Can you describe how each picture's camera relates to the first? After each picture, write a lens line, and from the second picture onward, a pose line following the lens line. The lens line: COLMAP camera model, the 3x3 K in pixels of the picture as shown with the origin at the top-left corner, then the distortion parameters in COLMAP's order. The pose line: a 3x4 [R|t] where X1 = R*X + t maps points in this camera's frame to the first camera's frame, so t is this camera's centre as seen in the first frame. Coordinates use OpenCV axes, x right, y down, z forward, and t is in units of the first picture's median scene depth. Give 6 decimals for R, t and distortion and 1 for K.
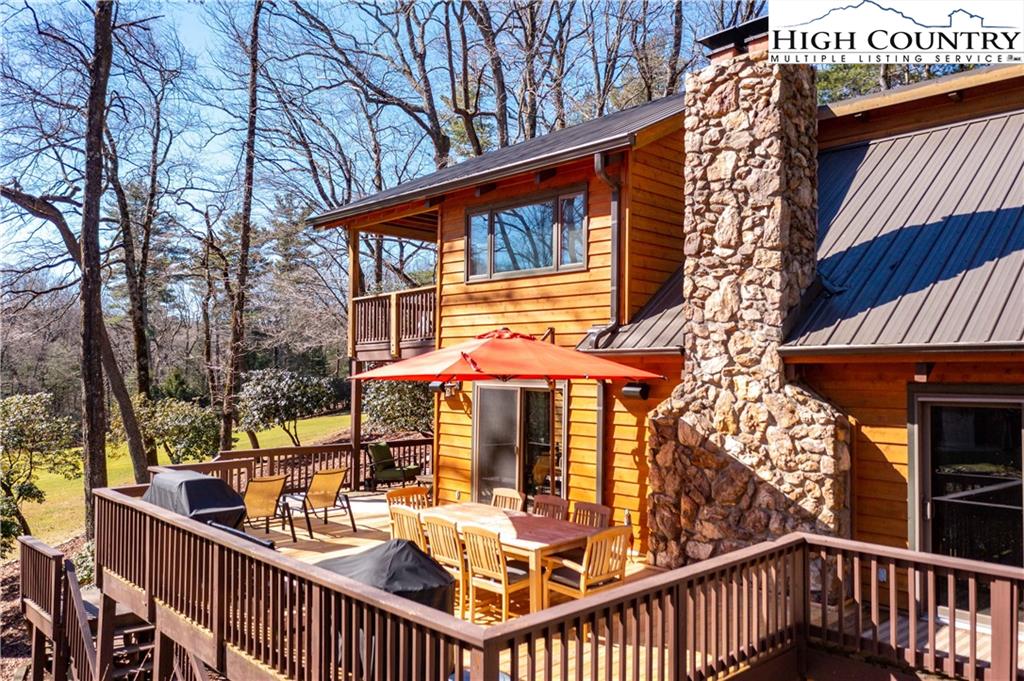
lens RADIAL K [[774.3, 0, 512.0], [0, 774.3, 340.5], [0, 0, 1]] dist [-0.065132, 0.102865]
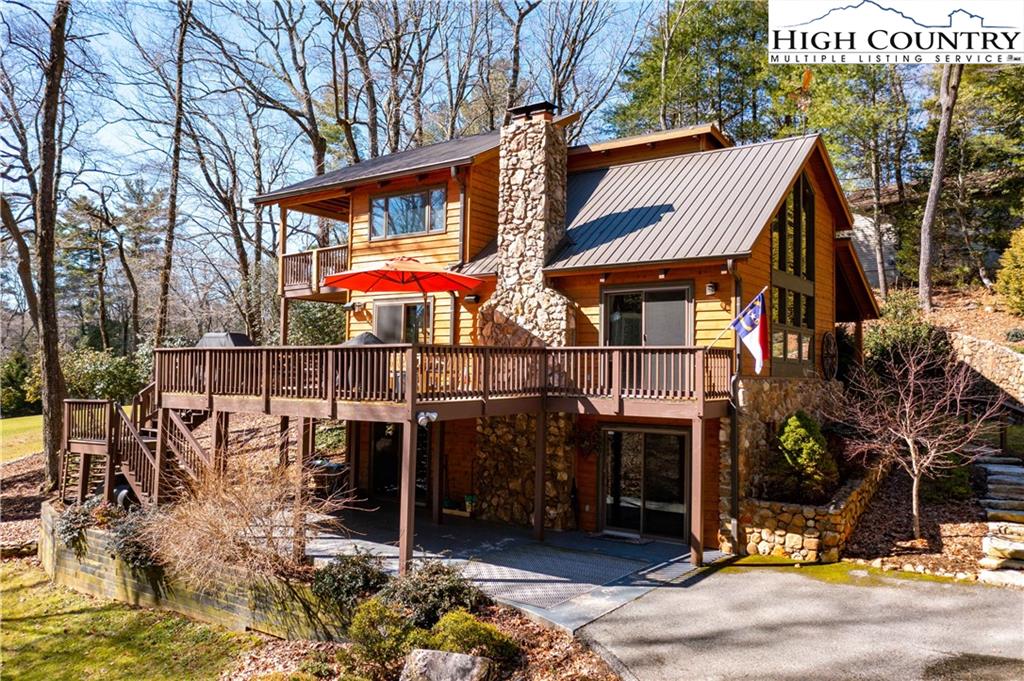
lens RADIAL K [[797.8, 0, 512.0], [0, 797.8, 340.5], [0, 0, 1]] dist [-0.076533, 0.097504]
pose [[0.980932, 0.013353, 0.193890, -0.115033], [-0.012144, 0.999899, -0.007422, 0.185717], [-0.193970, 0.004926, 0.980995, -0.895000]]
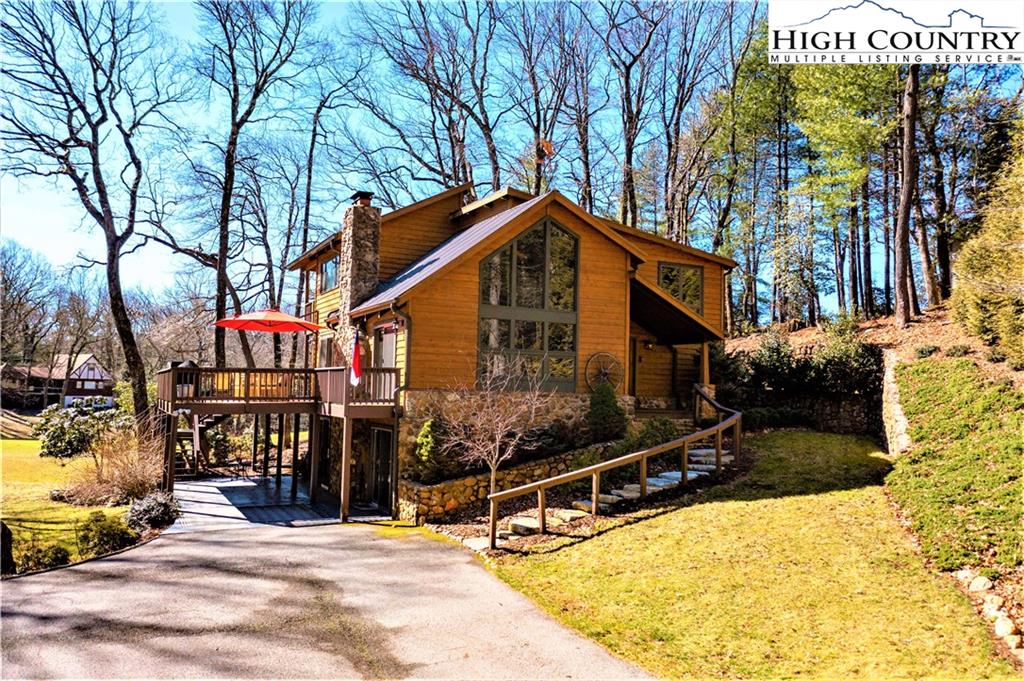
lens RADIAL K [[774.3, 0, 512.0], [0, 774.3, 340.5], [0, 0, 1]] dist [-0.065132, 0.102865]
pose [[0.961574, -0.004100, -0.274517, 1.500992], [-0.005281, 0.999427, -0.033424, 0.179939], [0.274496, 0.033590, 0.961001, -1.373099]]
